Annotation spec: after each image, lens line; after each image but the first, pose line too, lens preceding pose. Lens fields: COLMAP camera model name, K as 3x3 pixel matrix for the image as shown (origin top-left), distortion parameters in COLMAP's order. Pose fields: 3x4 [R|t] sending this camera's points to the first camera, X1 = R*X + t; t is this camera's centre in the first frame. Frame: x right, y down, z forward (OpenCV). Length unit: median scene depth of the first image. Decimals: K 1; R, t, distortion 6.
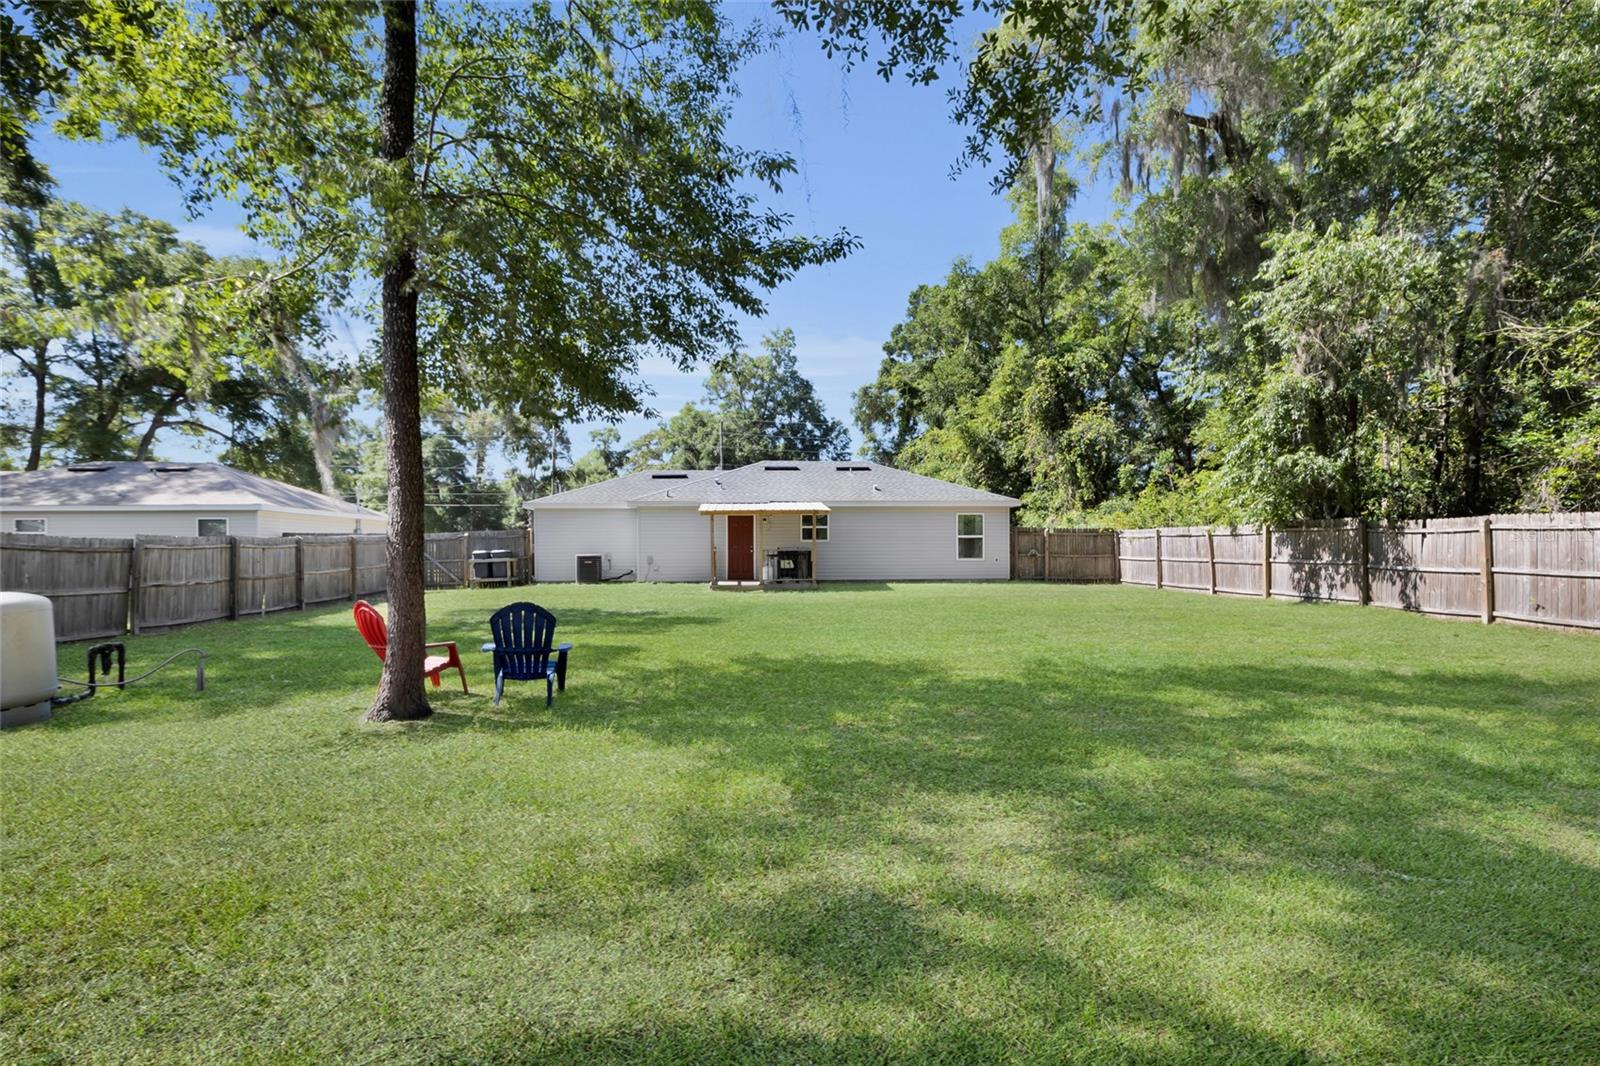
lens RADIAL K [[740.0, 0, 802.3], [0, 740.0, 533.1], [0, 0, 1]] dist [0.000607, -0.000038]
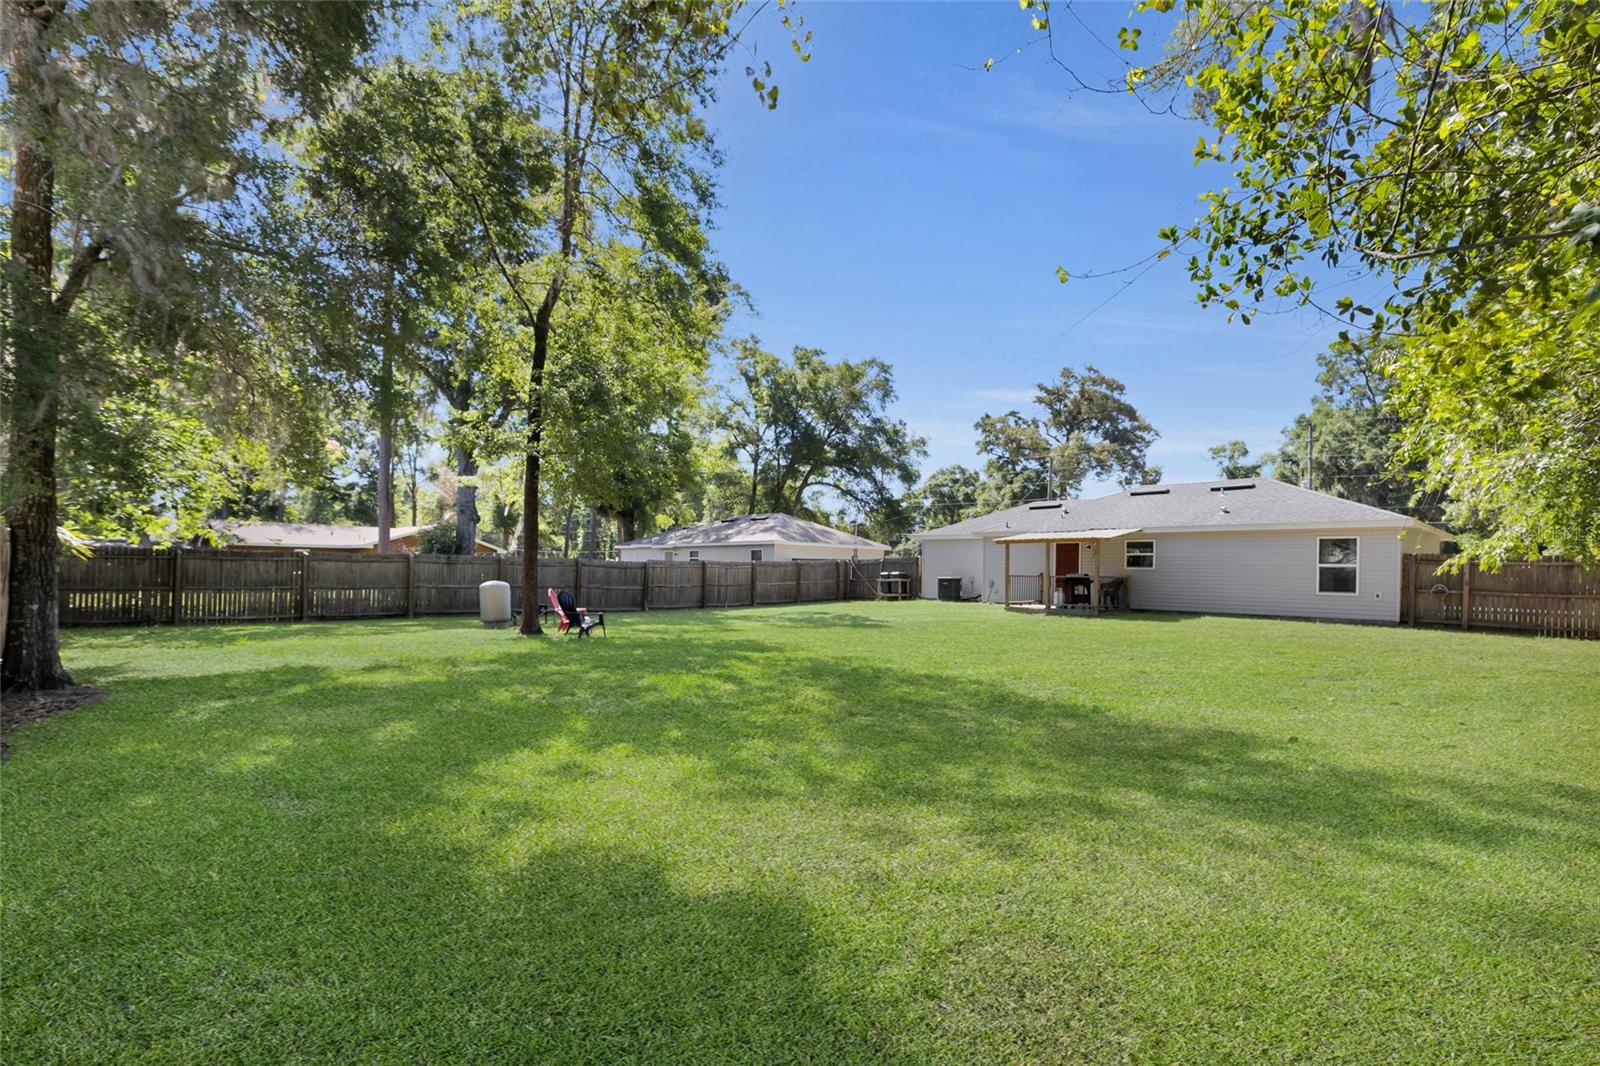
lens RADIAL K [[740.0, 0, 791.0], [0, 740.0, 542.0], [0, 0, 1]] dist [0.000607, -0.000038]
pose [[0.637342, -0.014242, -0.770449, 0.468819], [-0.001766, 0.999800, -0.019942, -0.003789], [0.770579, 0.014070, 0.637189, 0.033283]]
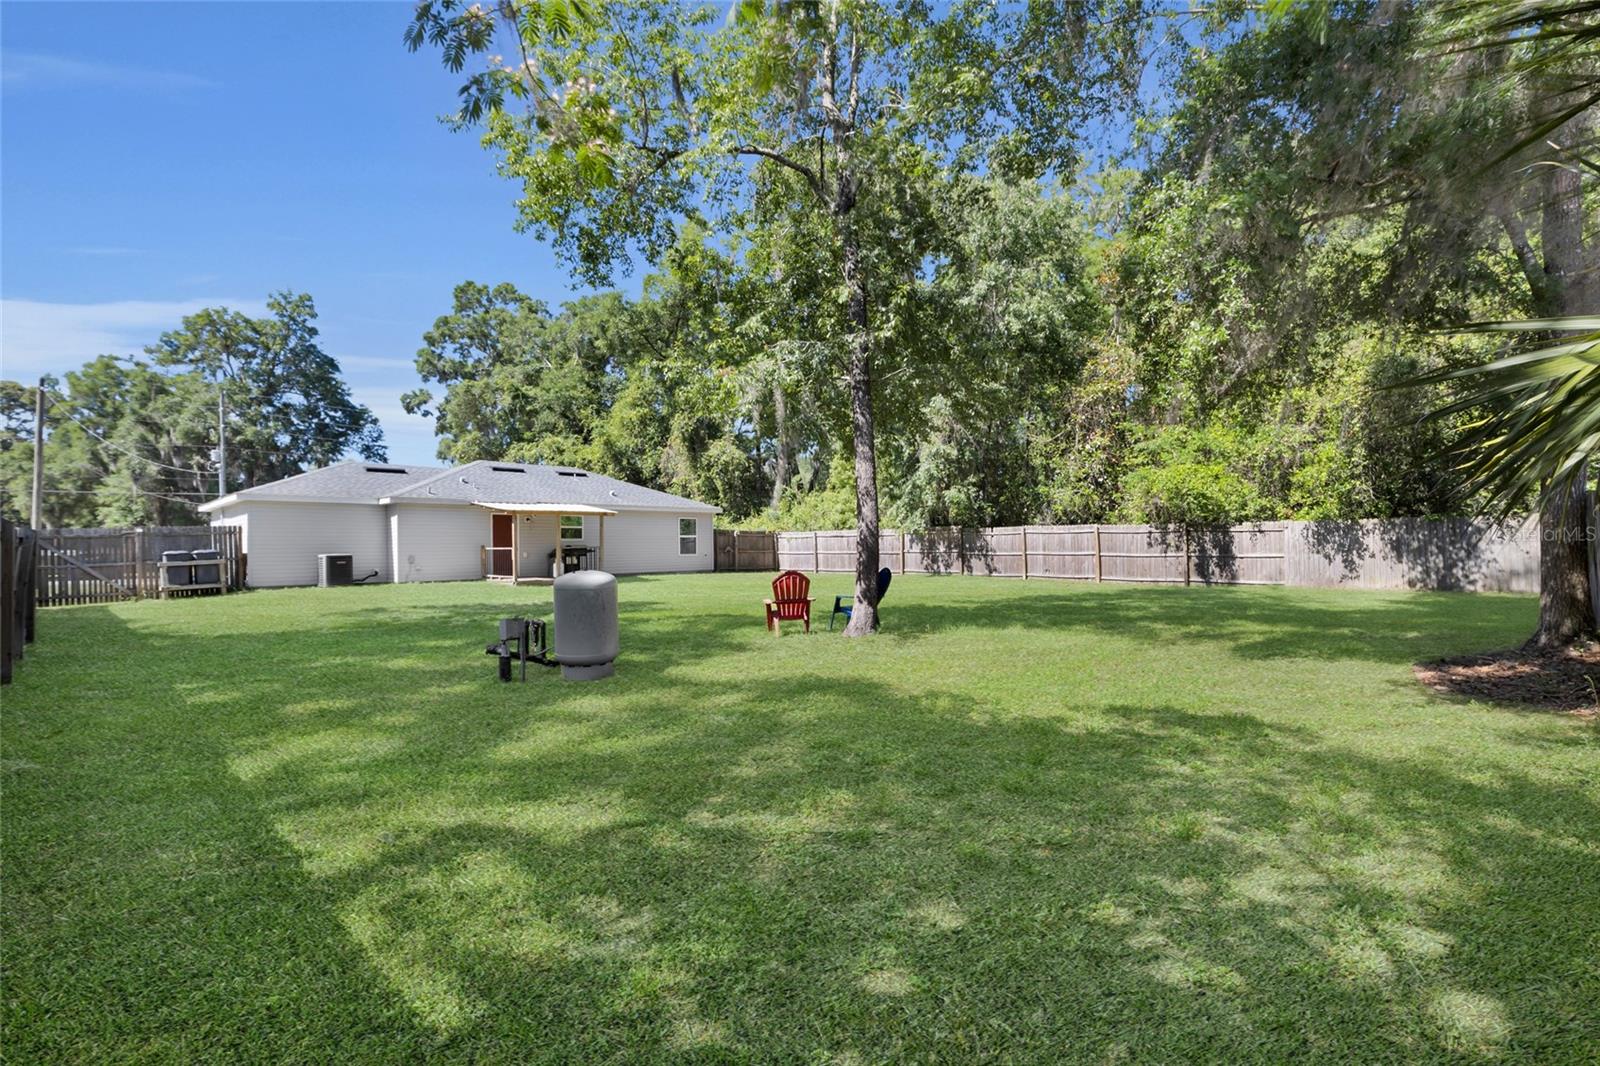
lens RADIAL K [[740.0, 0, 790.9], [0, 740.0, 532.3], [0, 0, 1]] dist [0.000607, -0.000038]
pose [[0.742902, 0.008868, 0.669342, -0.471411], [-0.005727, 0.999960, -0.006891, 0.005367], [-0.669376, 0.001286, 0.742923, -0.036303]]
